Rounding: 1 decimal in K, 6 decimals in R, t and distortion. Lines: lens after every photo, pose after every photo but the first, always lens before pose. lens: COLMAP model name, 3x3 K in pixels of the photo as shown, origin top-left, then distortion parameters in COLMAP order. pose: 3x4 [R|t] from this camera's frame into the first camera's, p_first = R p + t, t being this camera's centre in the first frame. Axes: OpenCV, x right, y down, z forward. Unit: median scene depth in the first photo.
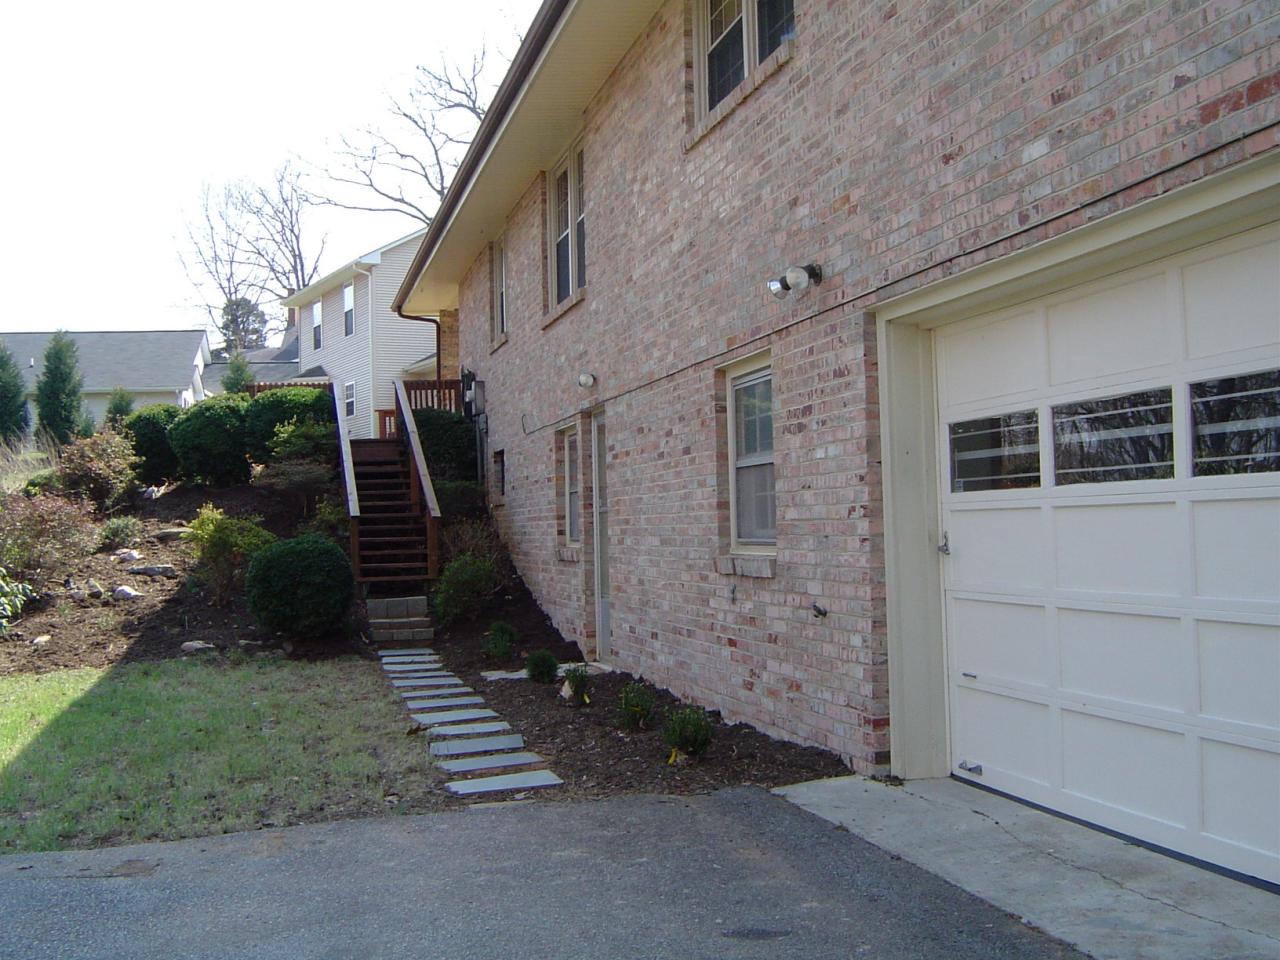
lens RADIAL K [[1462.4, 0, 661.1], [0, 1462.4, 434.8], [0, 0, 1]] dist [-0.134702, 0.000000]
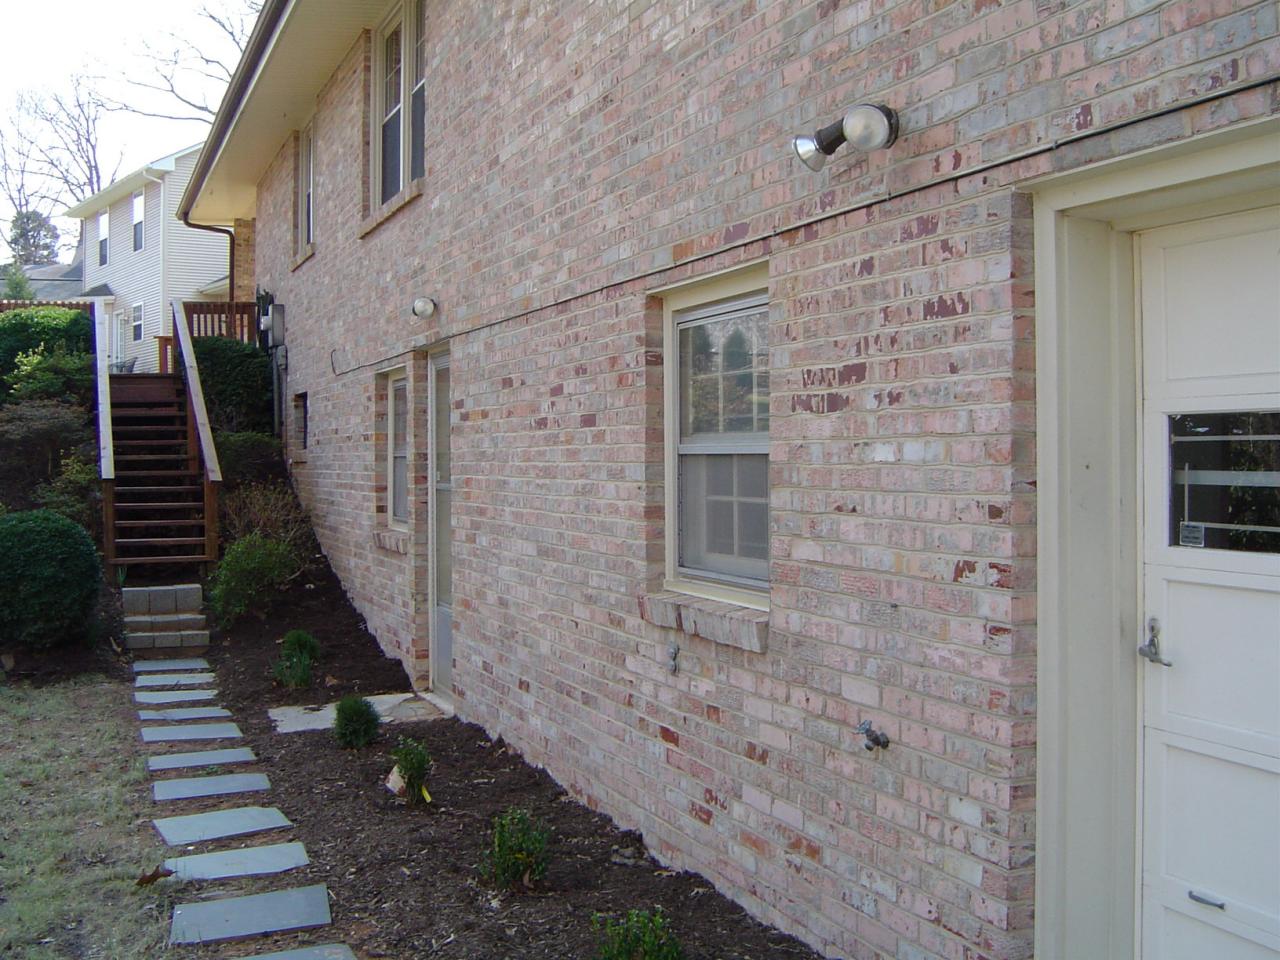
lens RADIAL K [[1462.4, 0, 653.5], [0, 1462.4, 452.6], [0, 0, 1]] dist [-0.134702, 0.000000]
pose [[0.991928, 0.020632, 0.125112, -0.028368], [-0.027859, 0.998026, 0.056292, -0.009909], [-0.123703, -0.059323, 0.990544, 0.288422]]
